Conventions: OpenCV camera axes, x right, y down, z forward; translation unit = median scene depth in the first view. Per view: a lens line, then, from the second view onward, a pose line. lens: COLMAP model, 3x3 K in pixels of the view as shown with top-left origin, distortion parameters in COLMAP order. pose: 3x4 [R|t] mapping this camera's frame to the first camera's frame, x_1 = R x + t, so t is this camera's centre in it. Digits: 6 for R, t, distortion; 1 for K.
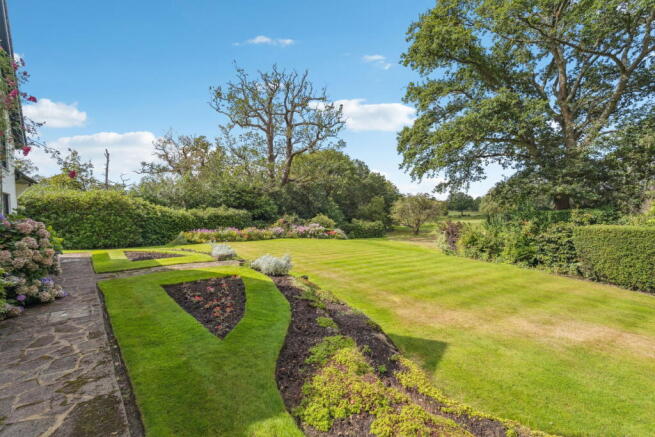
lens RADIAL K [[307.1, 0, 326.3], [0, 307.1, 231.1], [0, 0, 1]] dist [0.003622, -0.000293]
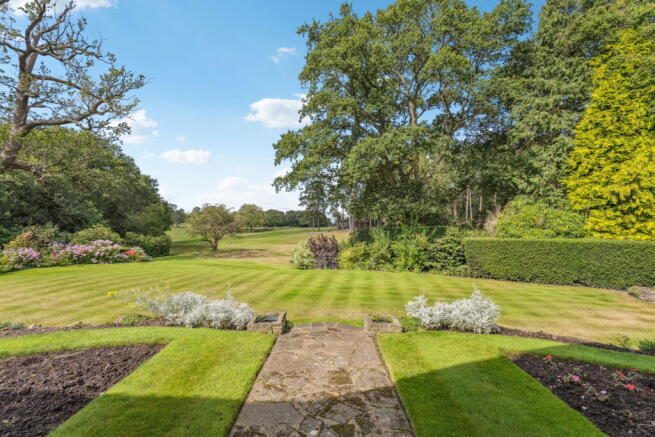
lens RADIAL K [[295.3, 0, 327.5], [0, 295.3, 218.5], [0, 0, 1]] dist [0.002573, 0.000391]
pose [[0.638208, 0.037110, 0.768969, -0.202374], [0.030843, 0.996803, -0.073704, -0.008519], [-0.769246, 0.070756, 0.635023, 0.239950]]
